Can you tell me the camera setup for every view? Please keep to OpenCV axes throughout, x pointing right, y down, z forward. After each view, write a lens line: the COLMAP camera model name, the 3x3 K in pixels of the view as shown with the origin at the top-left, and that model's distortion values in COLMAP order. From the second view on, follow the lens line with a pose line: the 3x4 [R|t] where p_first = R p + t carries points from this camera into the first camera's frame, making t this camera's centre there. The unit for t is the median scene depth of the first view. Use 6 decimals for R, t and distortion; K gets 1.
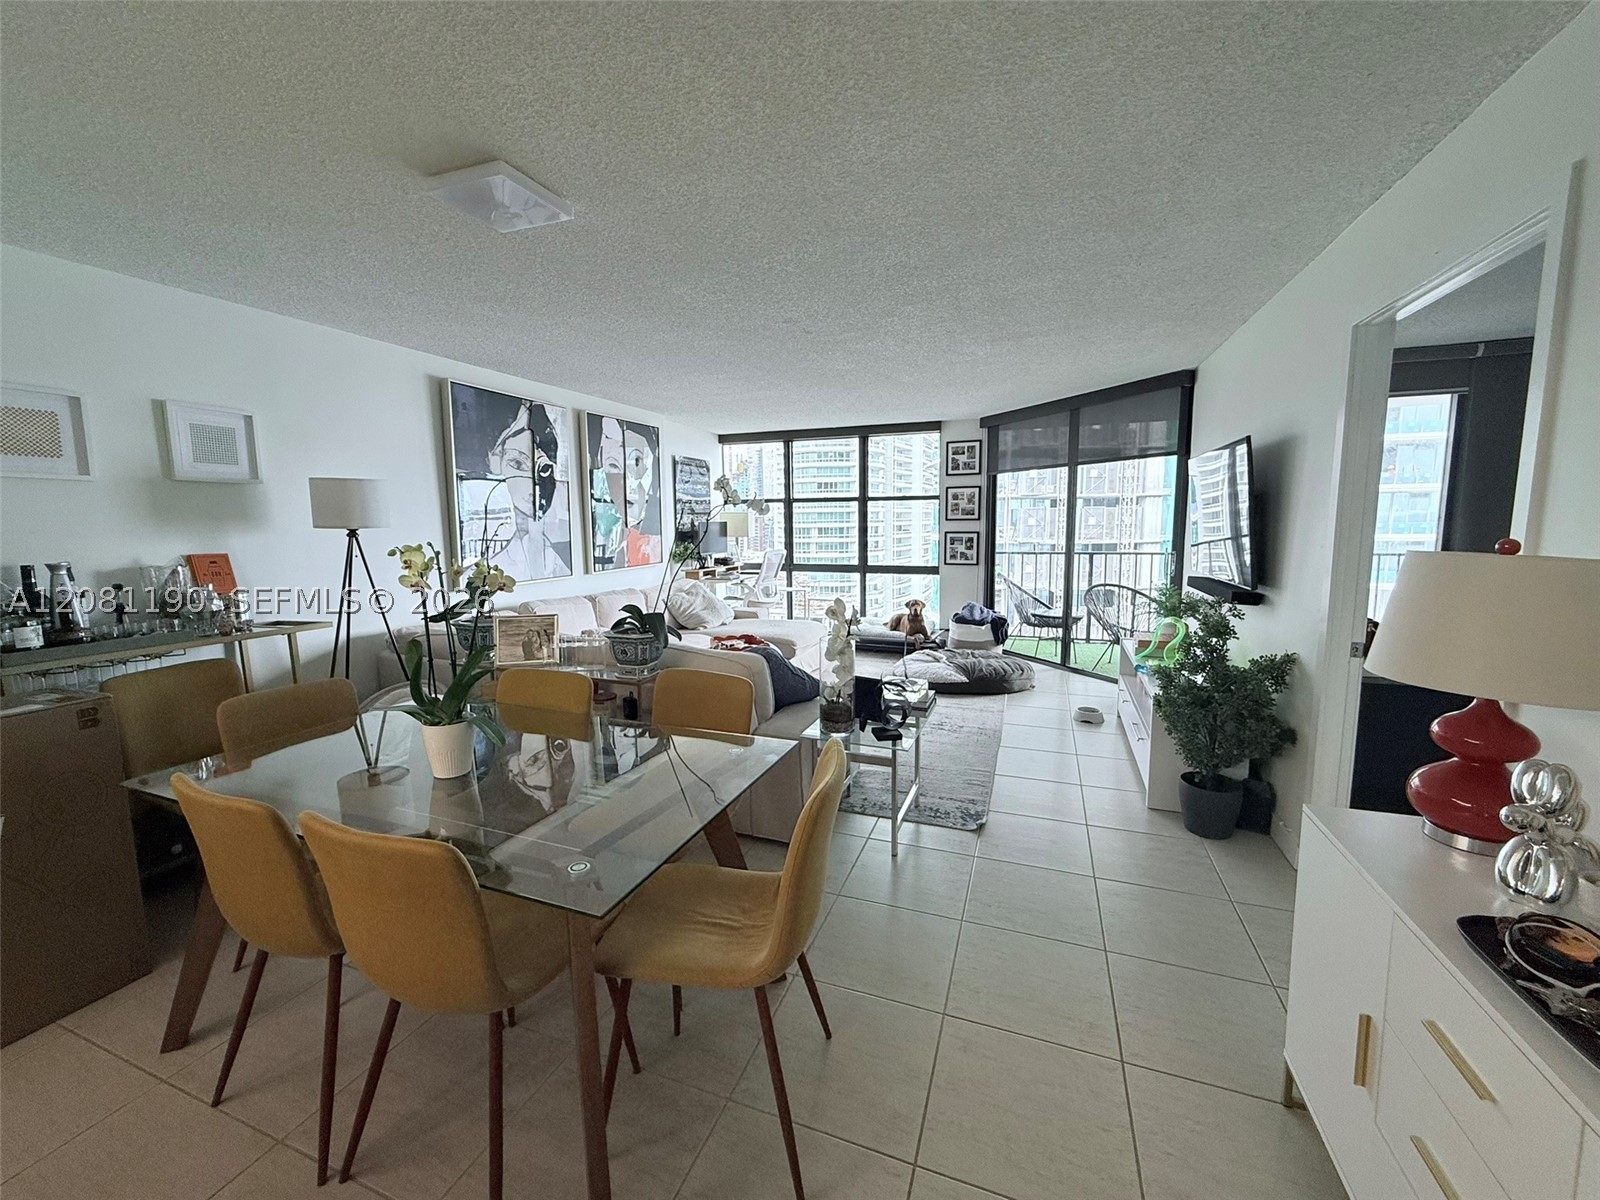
lens RADIAL K [[637.9, 0, 794.5], [0, 637.9, 595.7], [0, 0, 1]] dist [-0.000692, 0.000110]
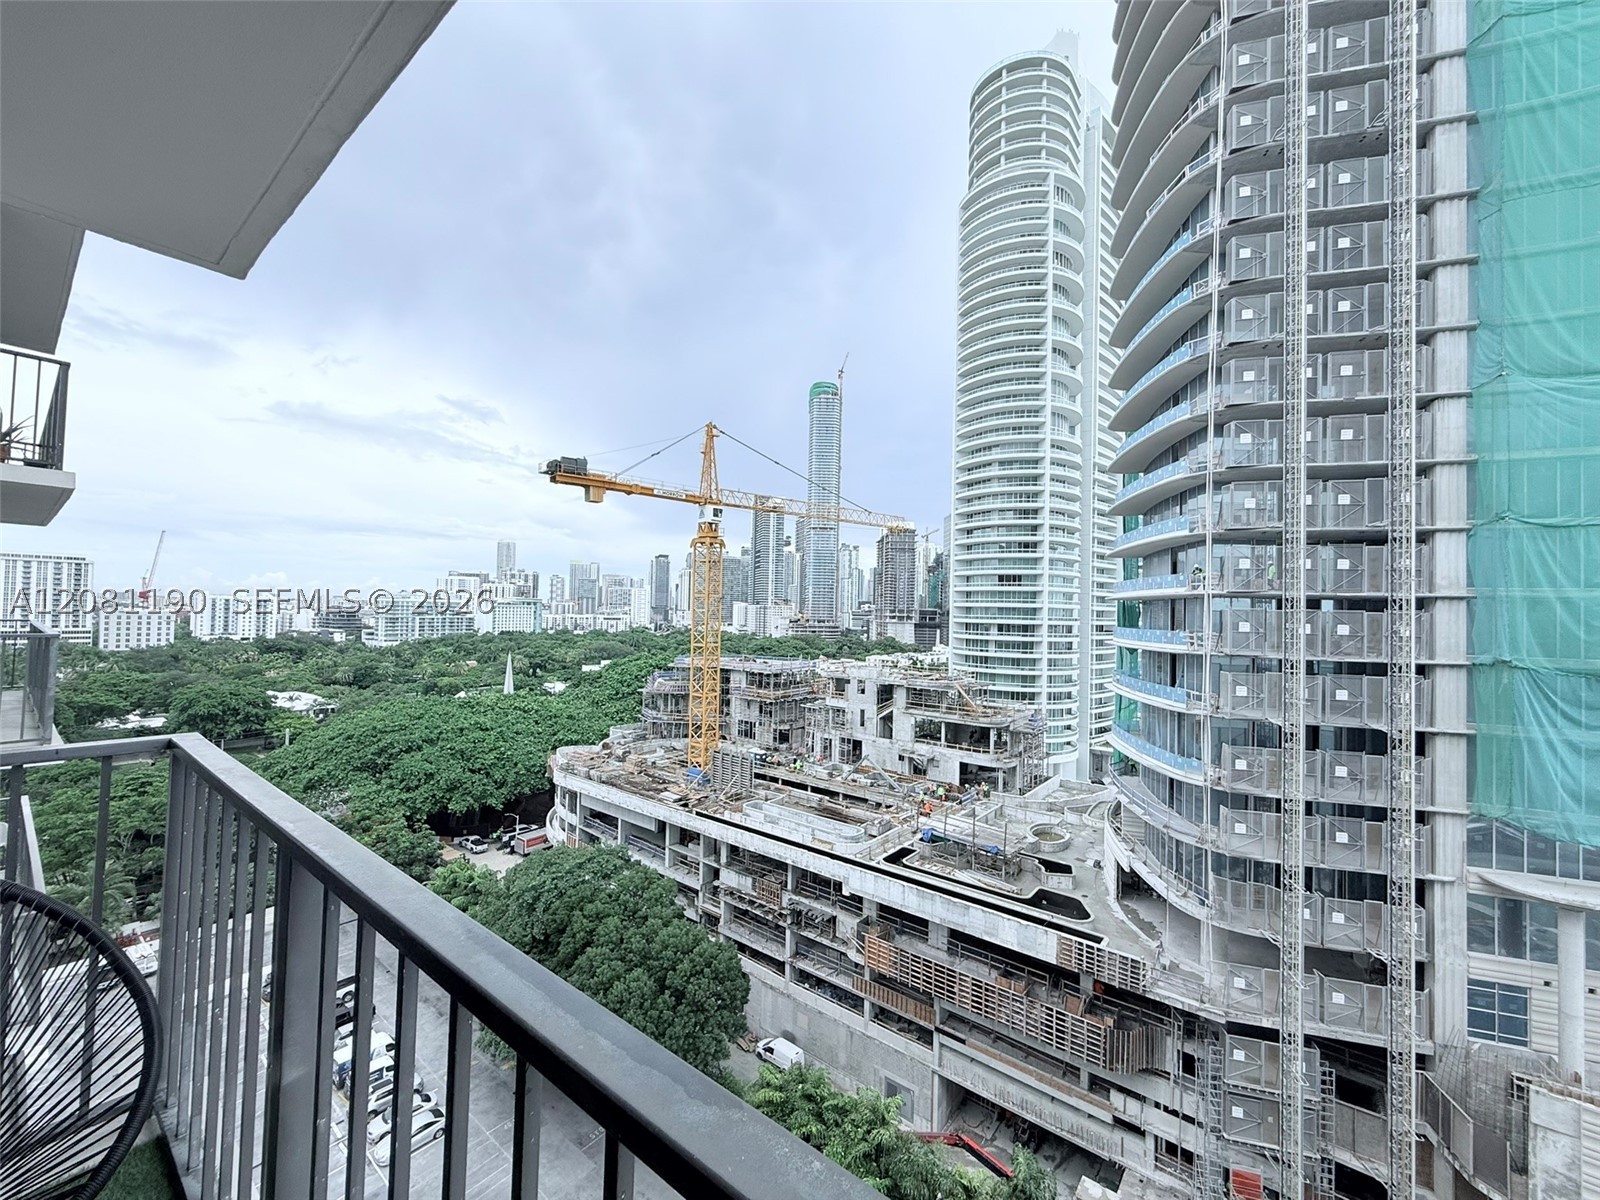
lens RADIAL K [[637.9, 0, 794.5], [0, 637.9, 595.7], [0, 0, 1]] dist [-0.000692, 0.000110]
pose [[0.951356, 0.027956, -0.306824, 0.683949], [-0.071502, 0.988719, -0.131616, -0.118121], [0.299683, 0.147152, 0.942622, 0.932492]]
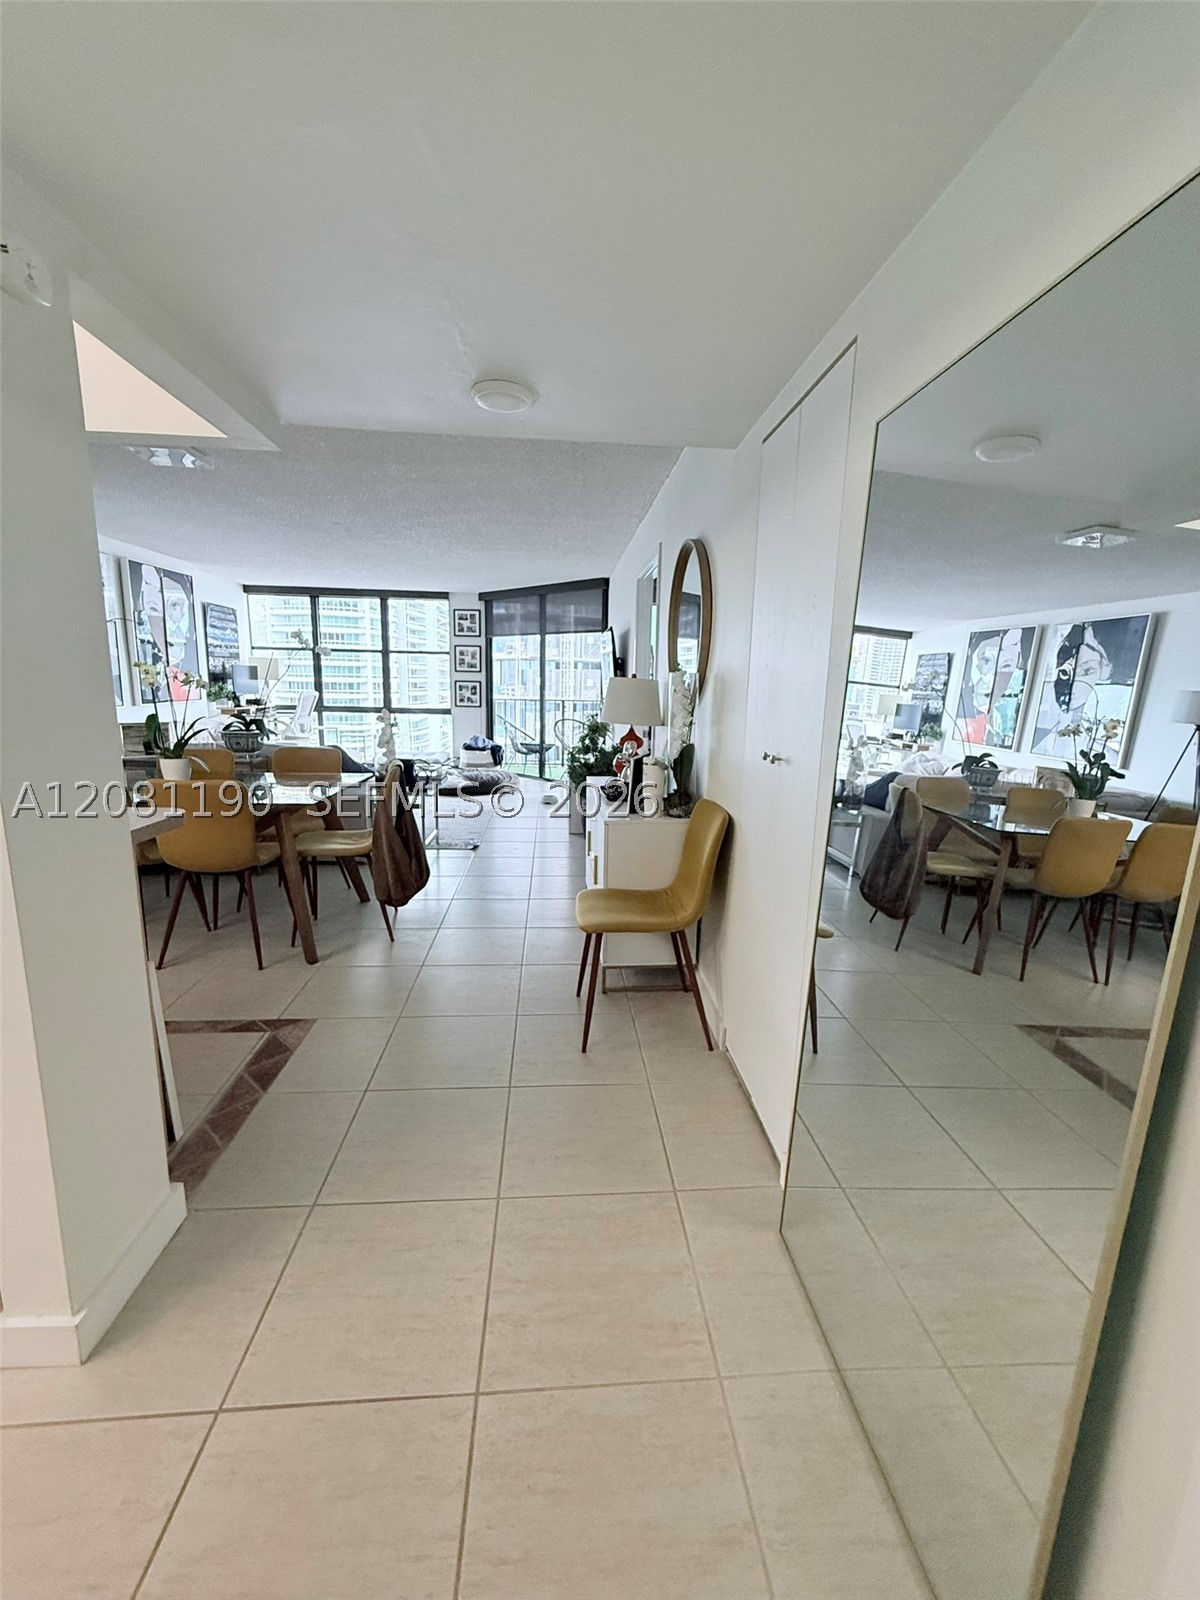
lens RADIAL K [[639.3, 0, 602.3], [0, 639.3, 792.1], [0, 0, 1]] dist [-0.000027, 0.000197]
pose [[0.902580, -0.043056, 0.428363, -0.056207], [0.018382, 0.997933, 0.061572, 0.050429], [-0.430129, -0.047699, 0.901506, -0.297913]]
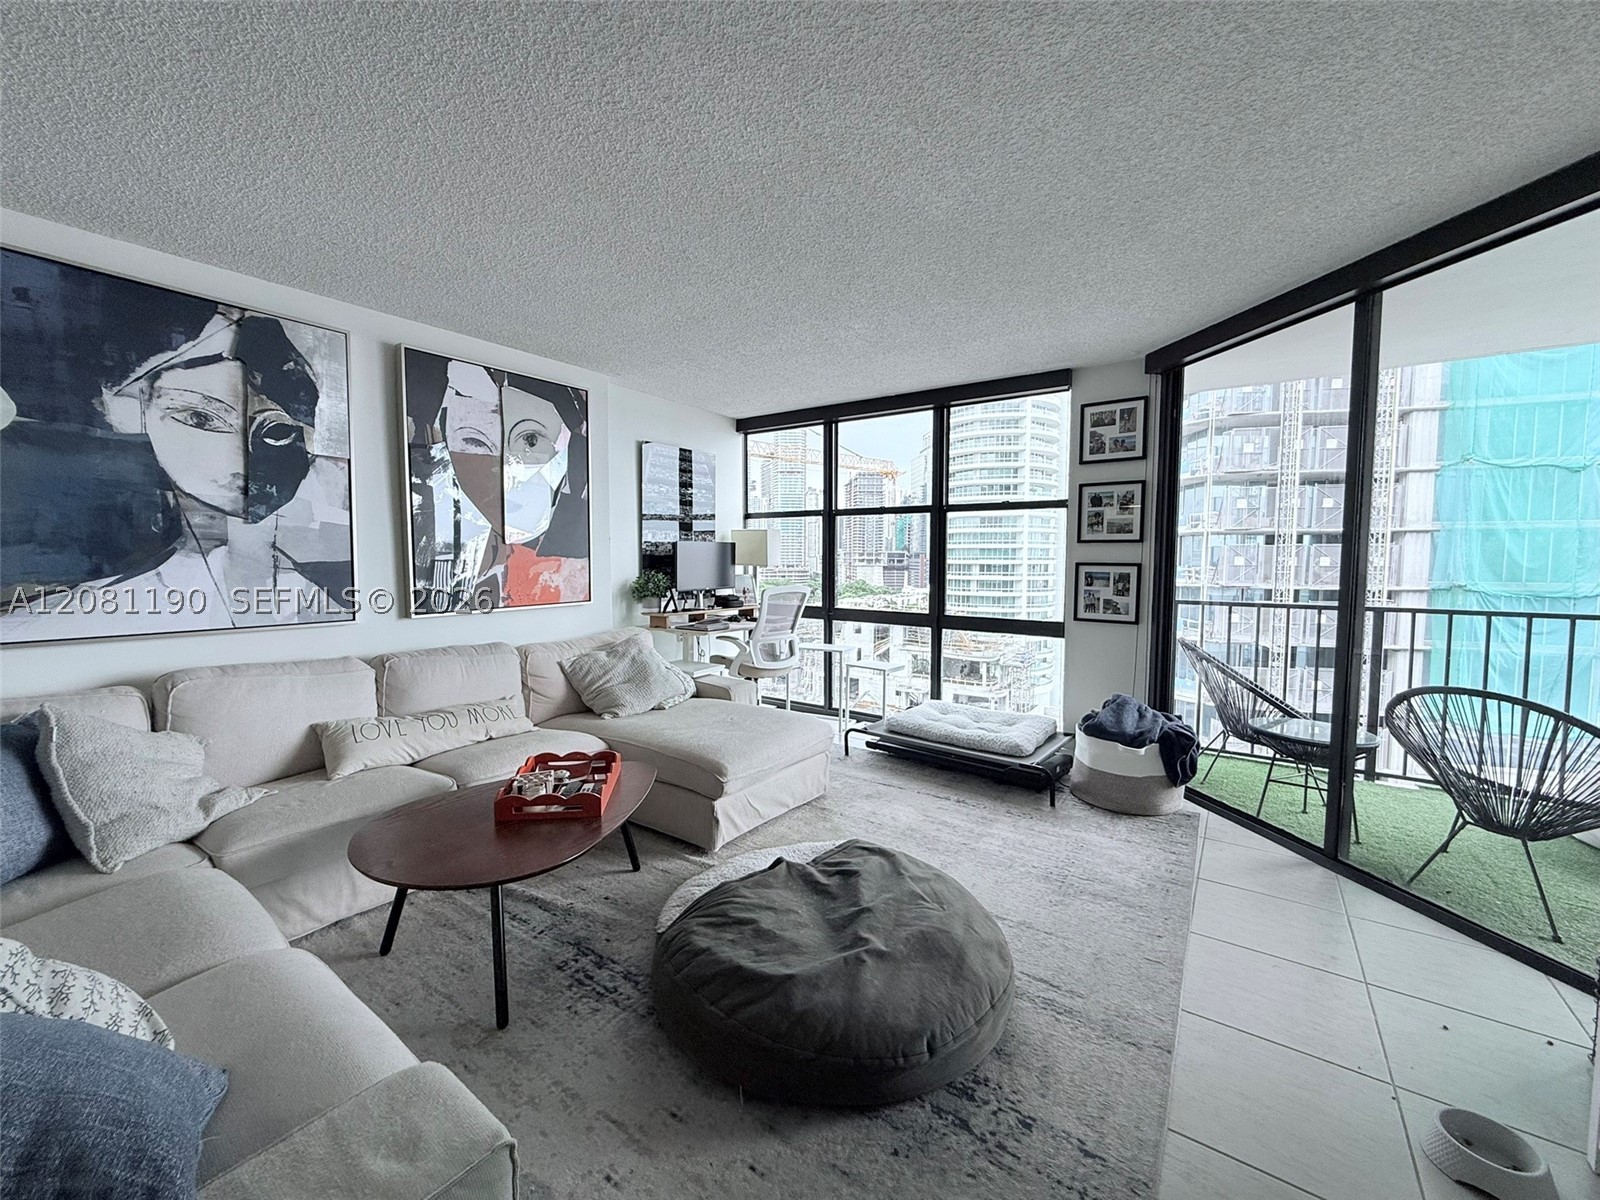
lens RADIAL K [[639.3, 0, 796.2], [0, 639.3, 596.1], [0, 0, 1]] dist [-0.000027, 0.000197]
pose [[0.968763, 0.031217, -0.246017, 0.140273], [-0.044556, 0.997812, -0.048841, -0.032713], [0.243954, 0.058277, 0.968034, 0.403783]]
